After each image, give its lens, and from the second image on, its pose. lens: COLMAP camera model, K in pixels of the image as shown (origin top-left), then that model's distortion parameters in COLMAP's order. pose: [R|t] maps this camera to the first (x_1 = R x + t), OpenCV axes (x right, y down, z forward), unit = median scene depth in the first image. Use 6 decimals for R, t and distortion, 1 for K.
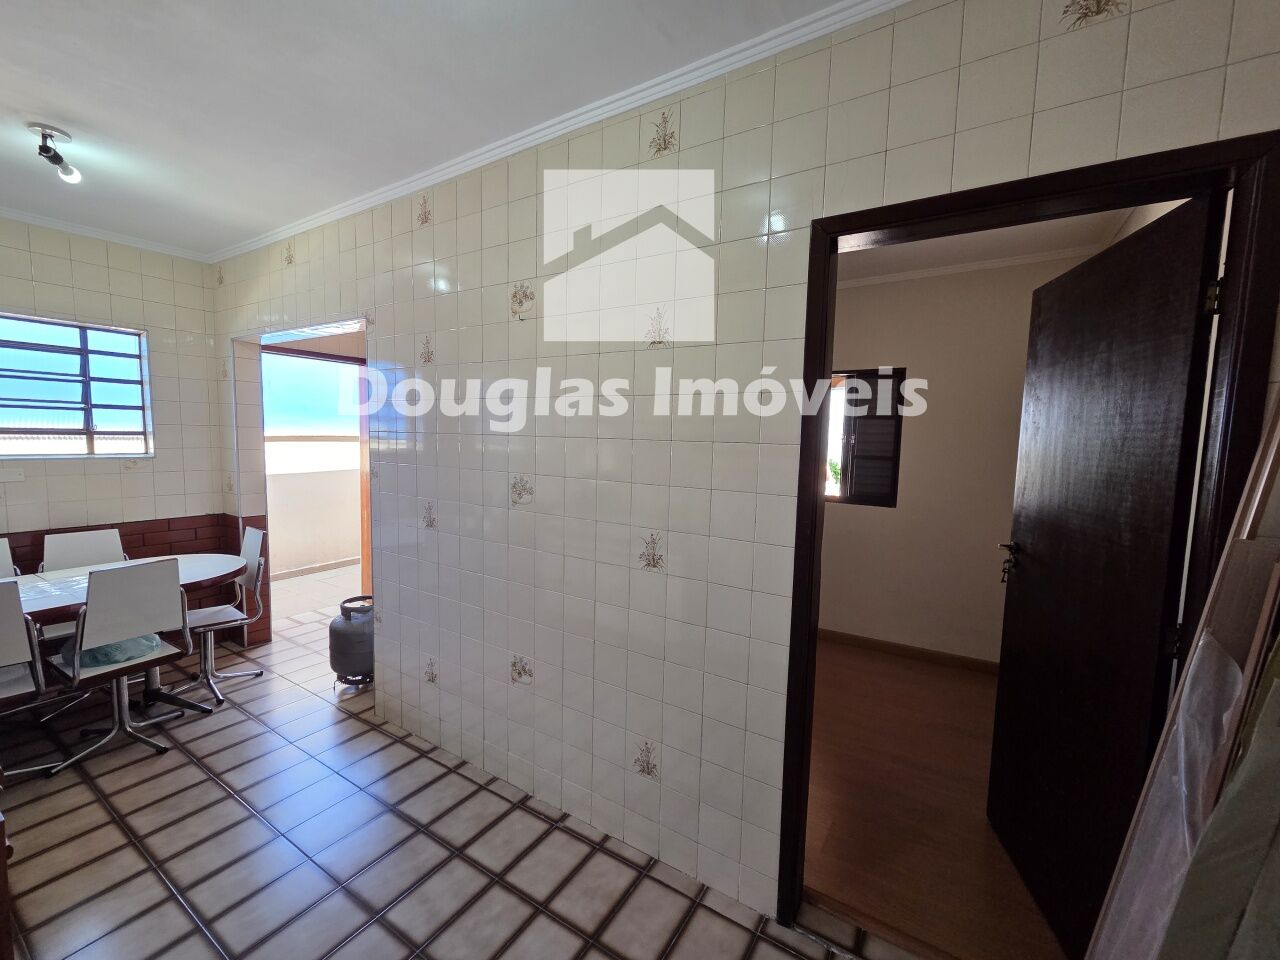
lens RADIAL K [[525.7, 0, 640.0], [0, 525.7, 480.0], [0, 0, 1]] dist [0.011136, 0.000133]
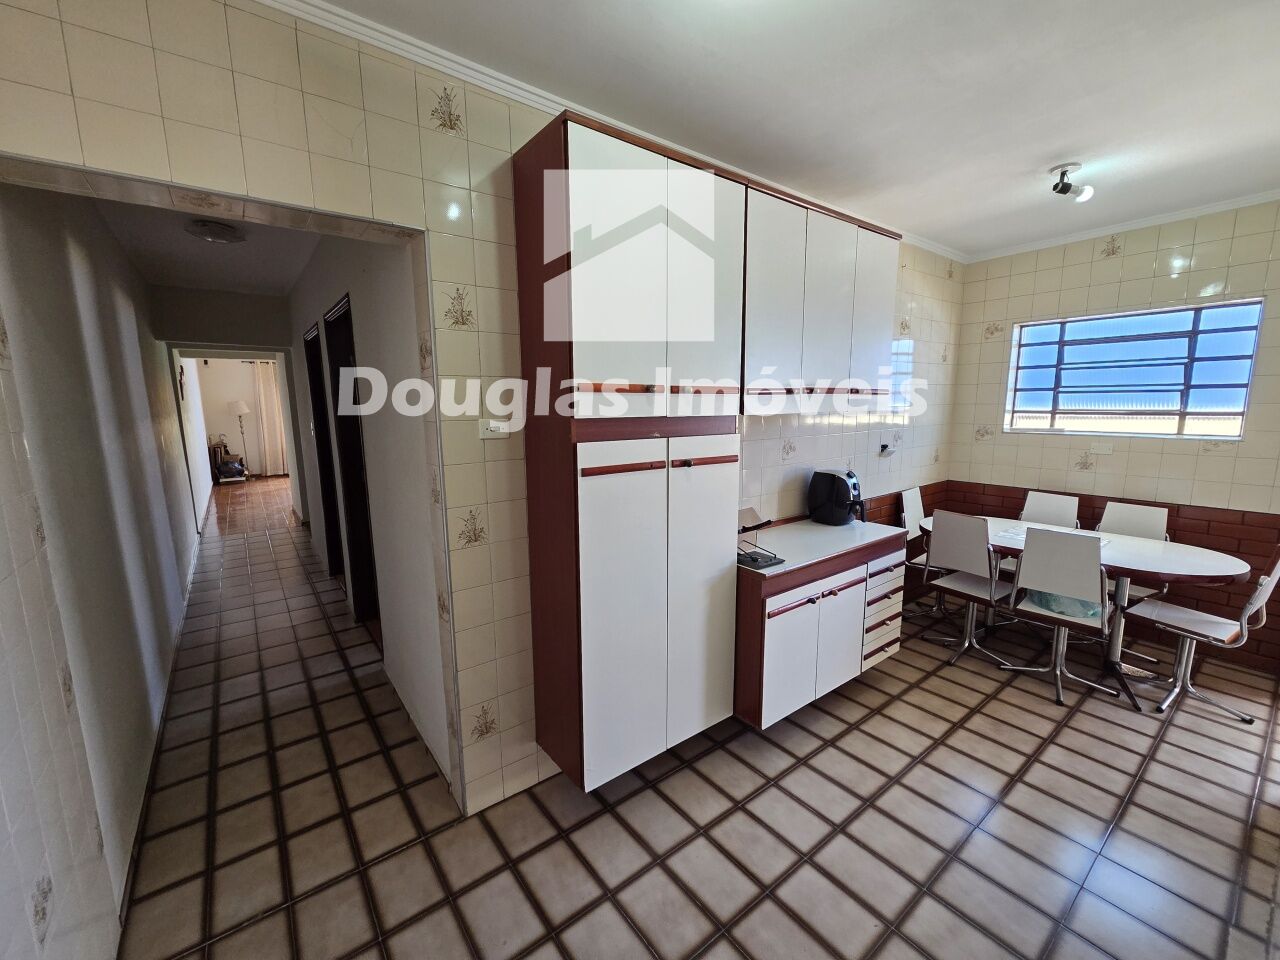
lens RADIAL K [[522.7, 0, 640.0], [0, 522.7, 480.0], [0, 0, 1]] dist [0.003863, 0.000055]
pose [[-0.337042, 0.120414, -0.933757, 0.320115], [-0.077926, 0.984816, 0.155126, -0.043924], [0.938259, 0.125048, -0.322541, 0.418640]]
